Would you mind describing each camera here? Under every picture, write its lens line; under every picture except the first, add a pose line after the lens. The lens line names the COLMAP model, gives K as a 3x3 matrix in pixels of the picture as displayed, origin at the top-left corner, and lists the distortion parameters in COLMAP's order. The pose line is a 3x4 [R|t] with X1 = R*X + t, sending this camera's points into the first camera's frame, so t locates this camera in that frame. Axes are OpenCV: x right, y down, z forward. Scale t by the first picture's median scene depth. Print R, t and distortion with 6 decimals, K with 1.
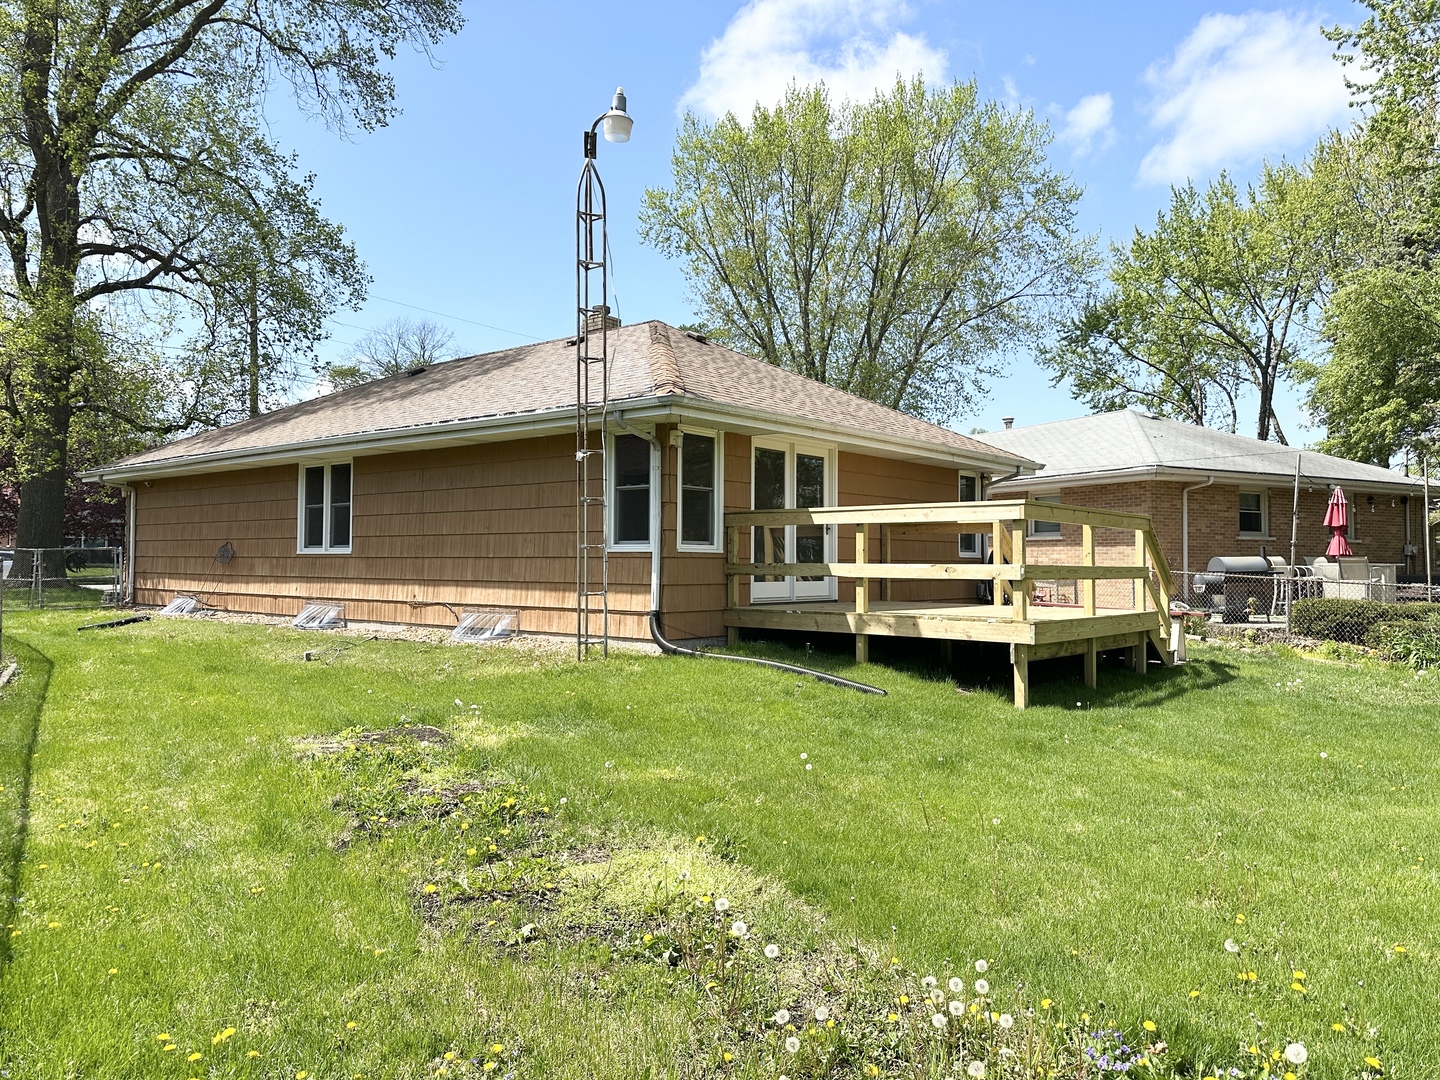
lens RADIAL K [[1003.1, 0, 728.4], [0, 1003.1, 522.2], [0, 0, 1]] dist [0.100267, -0.130044]
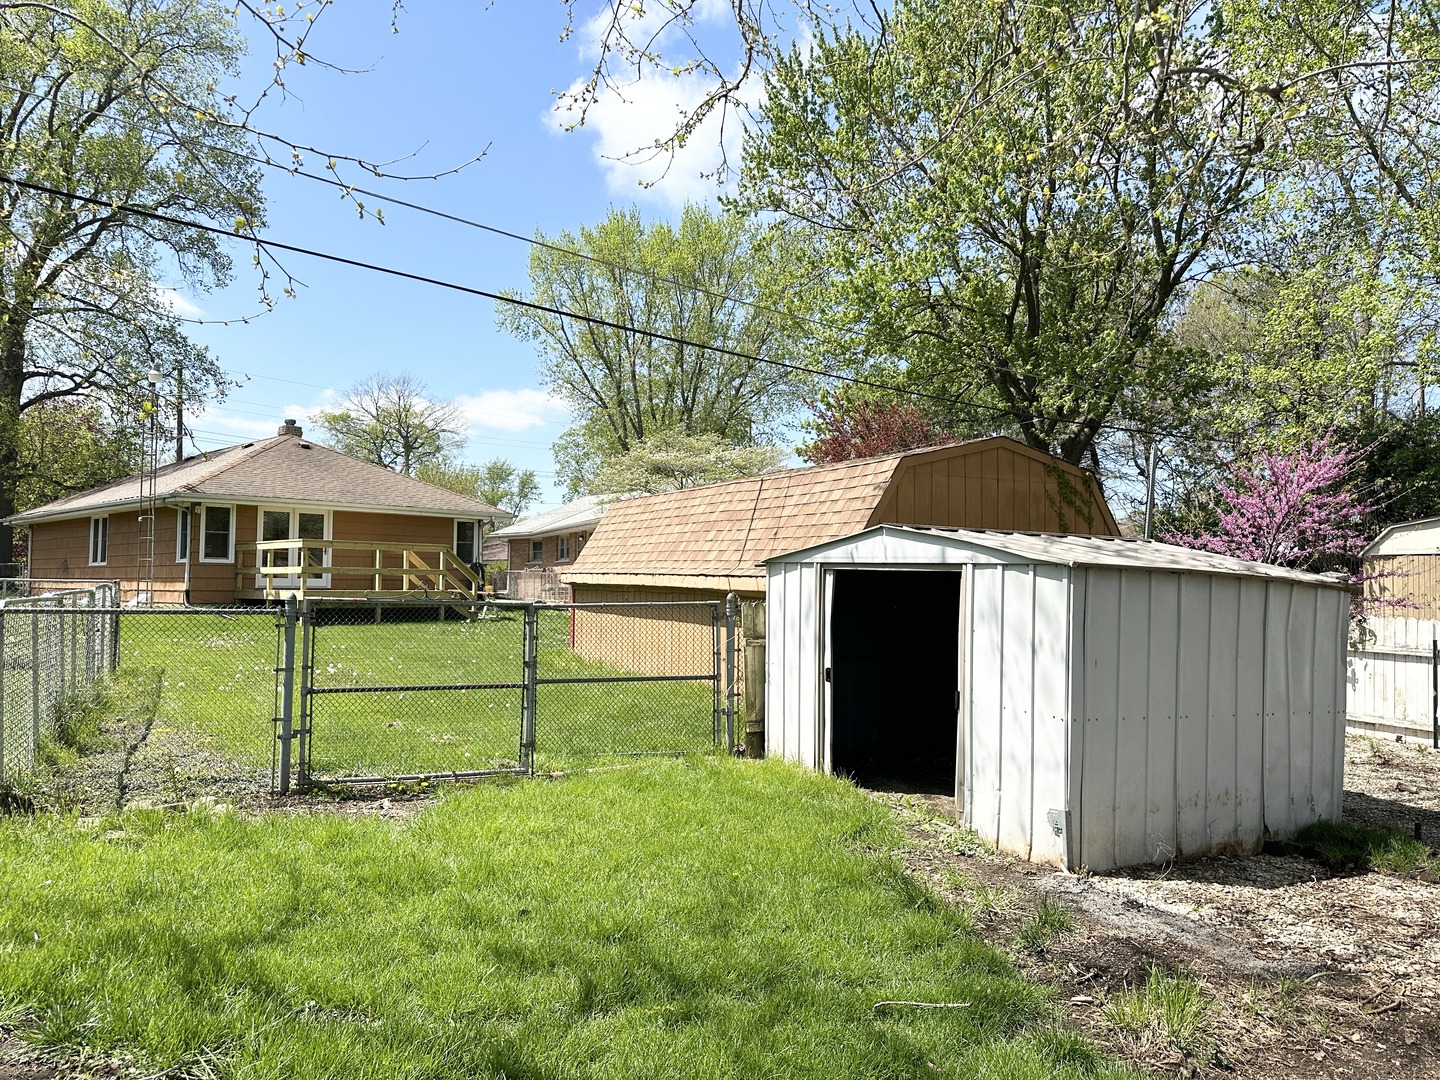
lens RADIAL K [[990.4, 0, 720.0], [0, 990.4, 540.0], [0, 0, 1]] dist [0.074652, -0.131776]
pose [[0.998368, -0.003049, -0.057030, 0.964718], [0.002651, 0.999972, -0.007060, -0.000105], [0.057050, 0.006897, 0.998347, -0.875635]]
